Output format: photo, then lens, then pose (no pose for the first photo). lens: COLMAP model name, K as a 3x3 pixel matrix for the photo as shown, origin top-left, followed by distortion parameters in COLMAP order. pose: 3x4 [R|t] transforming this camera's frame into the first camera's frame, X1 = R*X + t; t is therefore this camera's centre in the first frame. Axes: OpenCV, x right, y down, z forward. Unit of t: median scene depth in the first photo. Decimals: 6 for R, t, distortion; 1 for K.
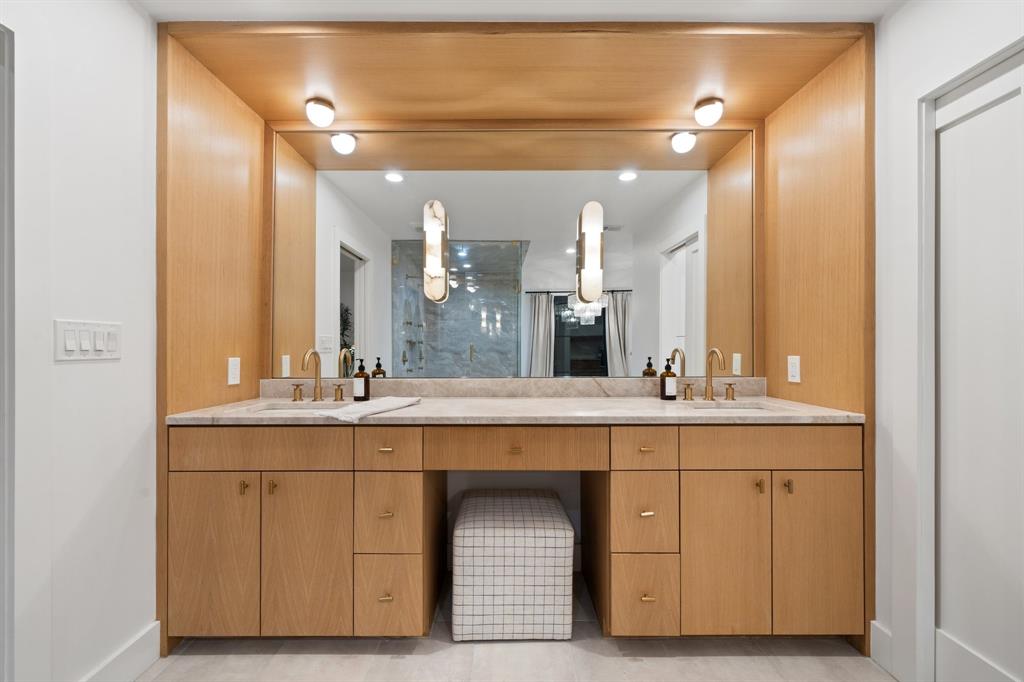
lens RADIAL K [[426.9, 0, 511.1], [0, 426.9, 345.0], [0, 0, 1]] dist [0.000137, -0.000297]
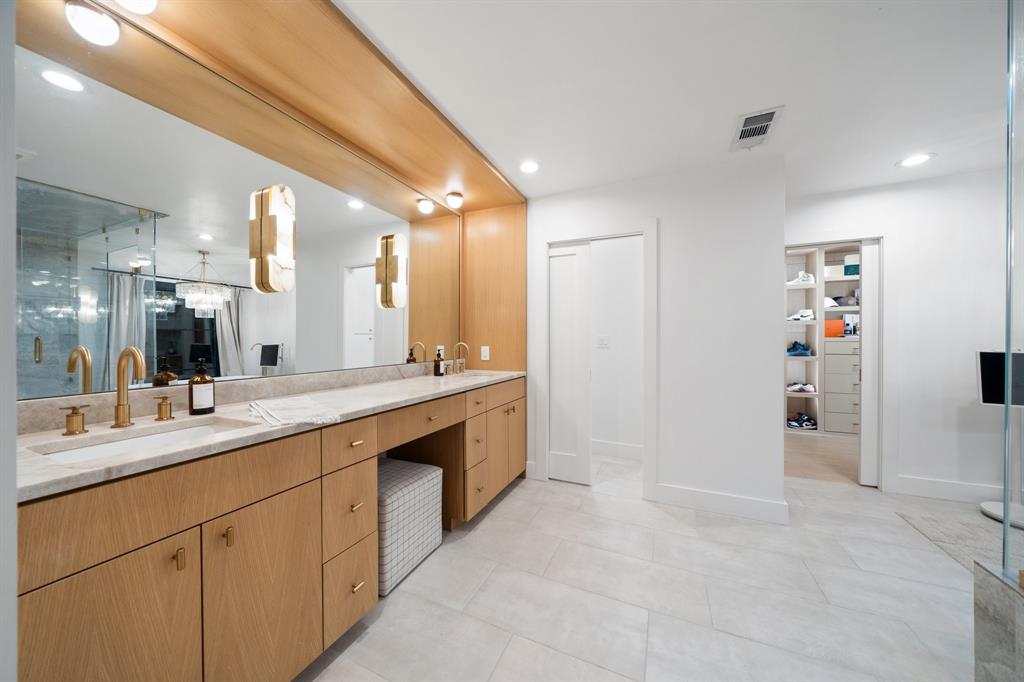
lens RADIAL K [[351.9, 0, 512.0], [0, 351.9, 341.0], [0, 0, 1]] dist [-0.001170, 0.000085]
pose [[0.407864, -0.001094, 0.913042, -0.719223], [-0.002851, 0.999993, 0.002472, -0.002632], [-0.913038, -0.003612, 0.407858, 0.247752]]
